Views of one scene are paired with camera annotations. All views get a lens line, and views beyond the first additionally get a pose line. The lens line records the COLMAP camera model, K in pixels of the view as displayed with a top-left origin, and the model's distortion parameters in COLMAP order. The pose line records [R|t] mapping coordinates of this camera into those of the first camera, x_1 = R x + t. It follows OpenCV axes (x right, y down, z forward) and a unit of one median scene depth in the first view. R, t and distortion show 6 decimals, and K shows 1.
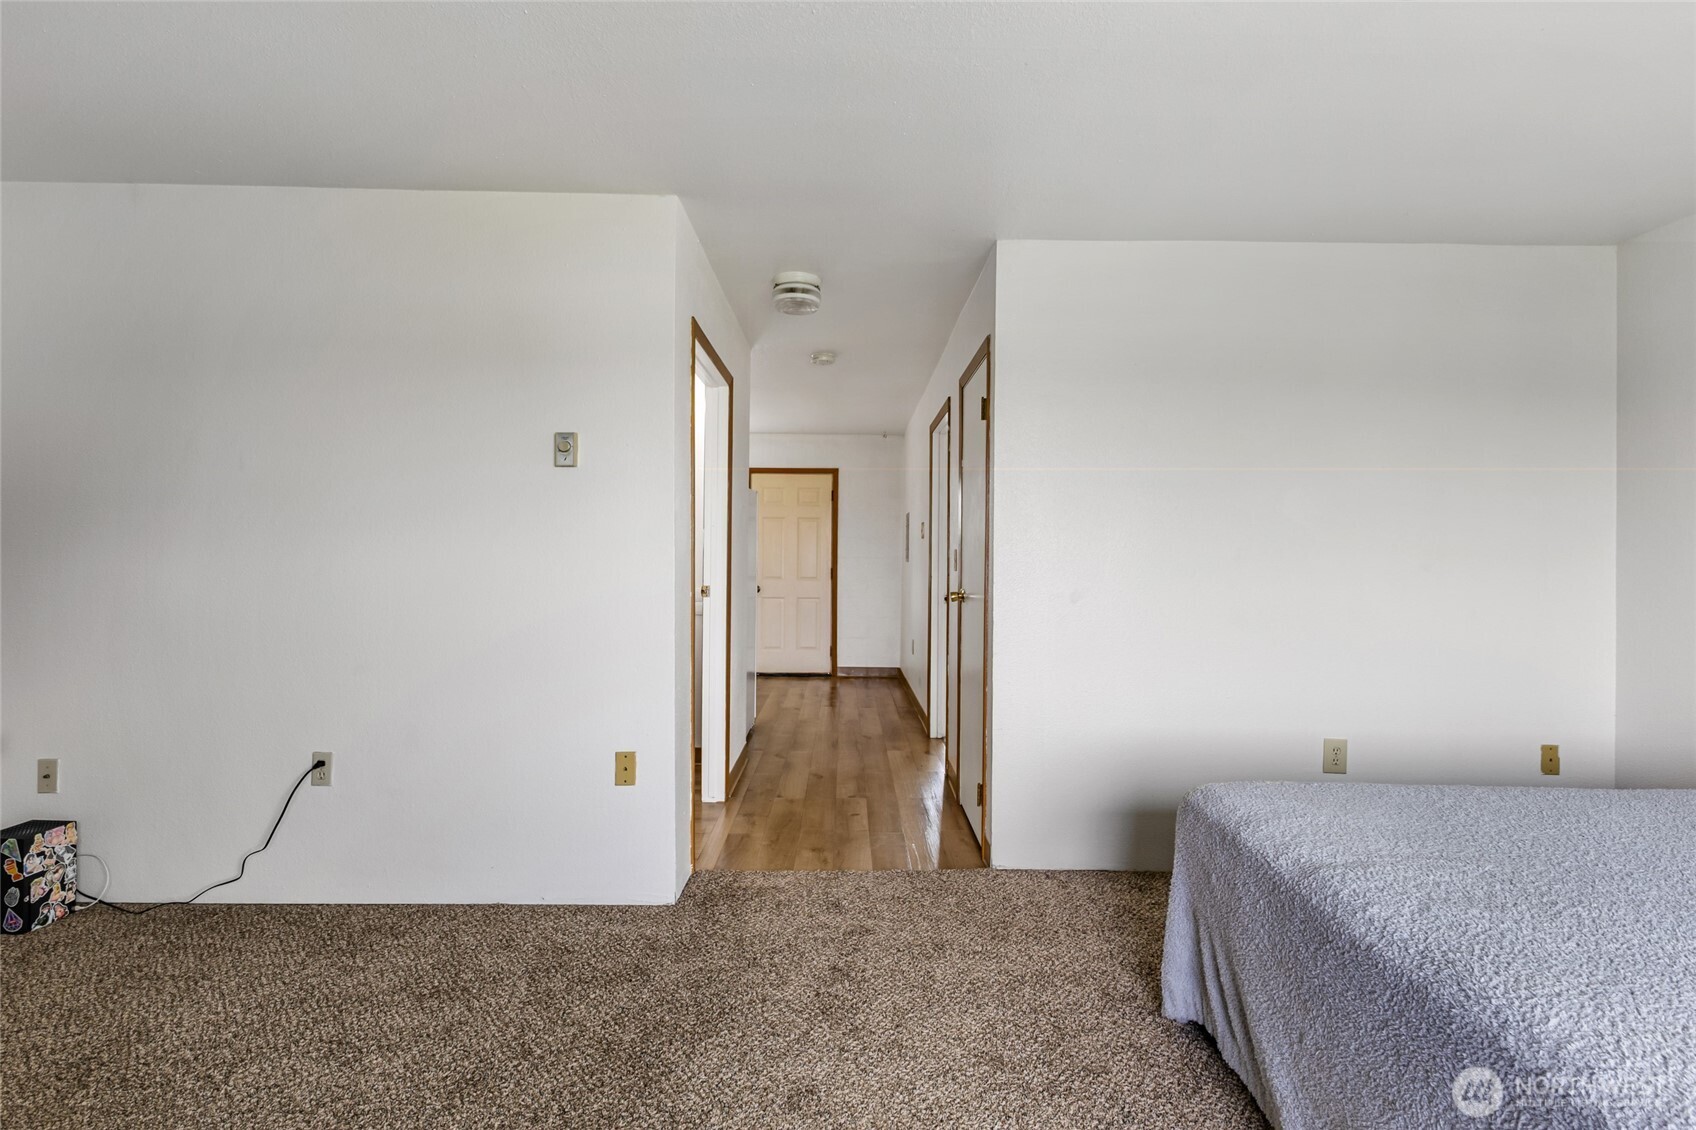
lens RADIAL K [[740.3, 0, 844.7], [0, 740.3, 558.4], [0, 0, 1]] dist [0.010117, -0.000455]
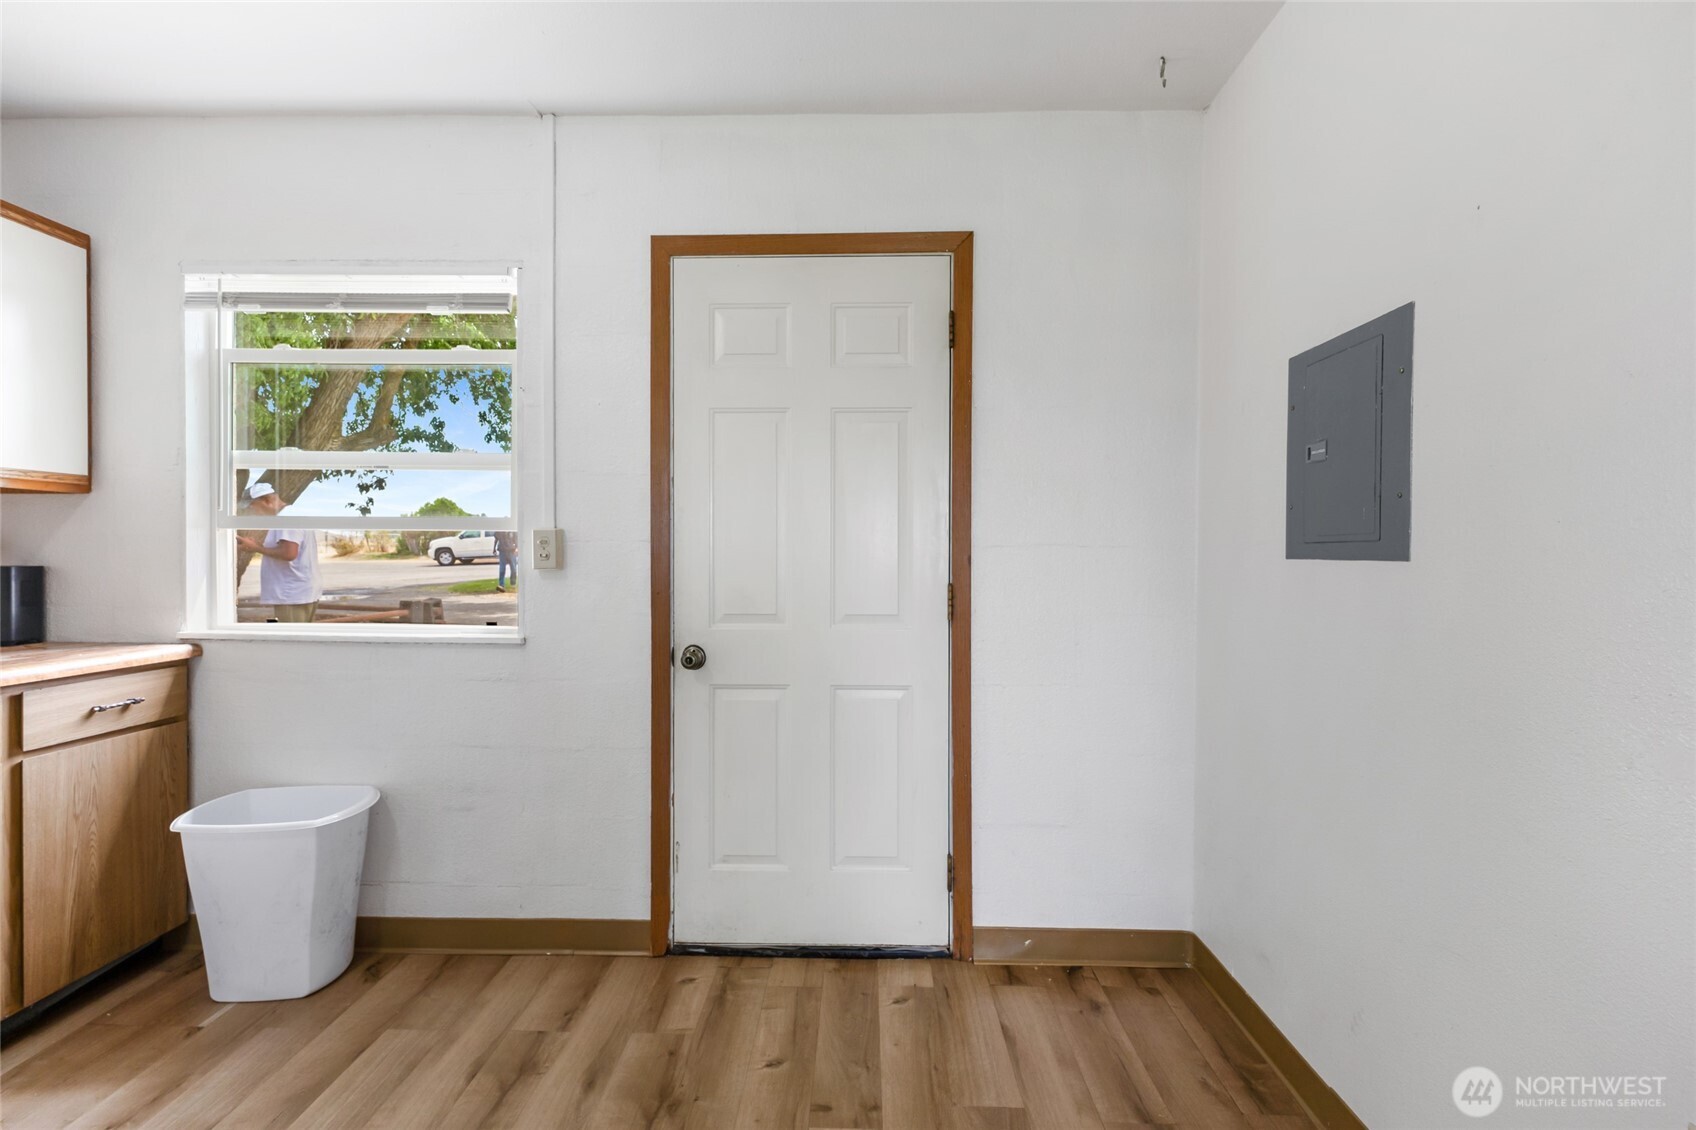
lens RADIAL K [[740.3, 0, 844.7], [0, 740.3, 558.4], [0, 0, 1]] dist [0.010117, -0.000455]
pose [[0.999308, -0.005095, -0.036853, -0.048017], [0.005500, 0.999926, 0.010883, 0.000358], [0.036795, -0.011078, 0.999261, 0.712679]]
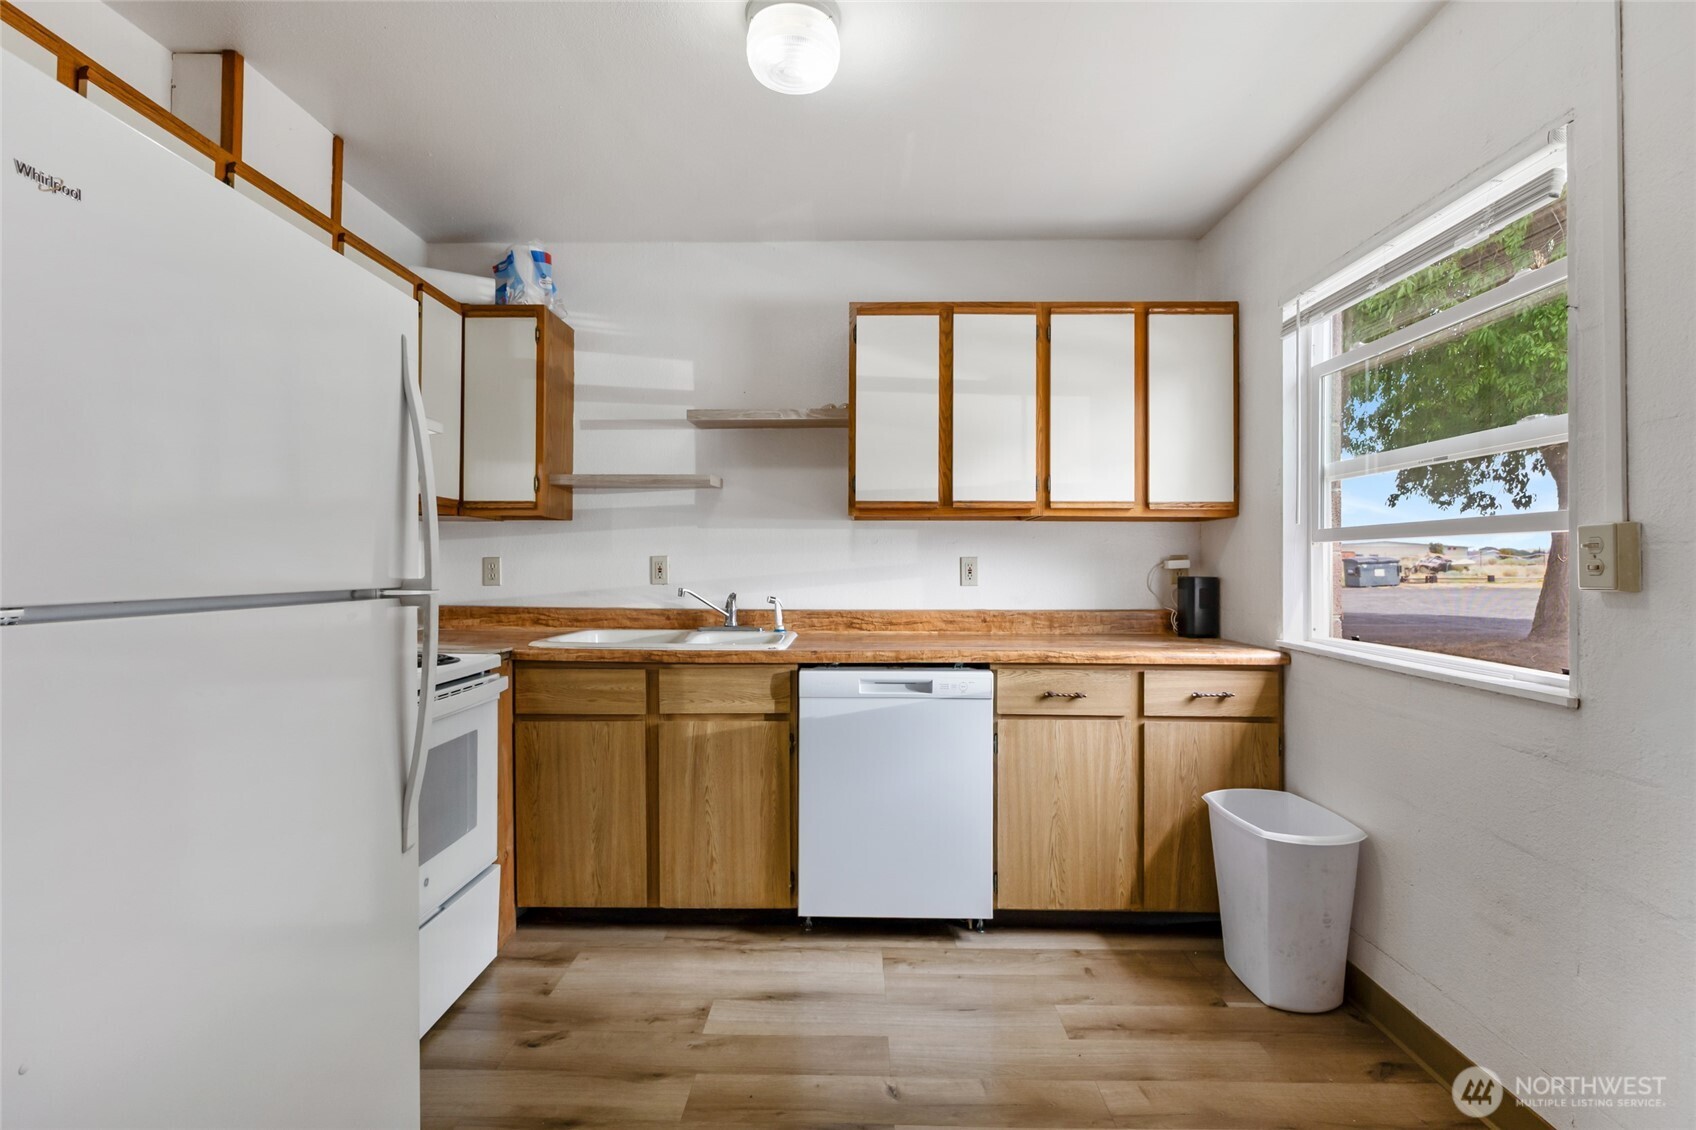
lens RADIAL K [[779.6, 0, 846.6], [0, 779.6, 558.4], [0, 0, 1]] dist [0.002736, 0.000458]
pose [[-0.028350, -0.019838, -0.999401, 0.014424], [0.001160, 0.999802, -0.019879, 0.002957], [0.999597, -0.001723, -0.028322, 0.822609]]
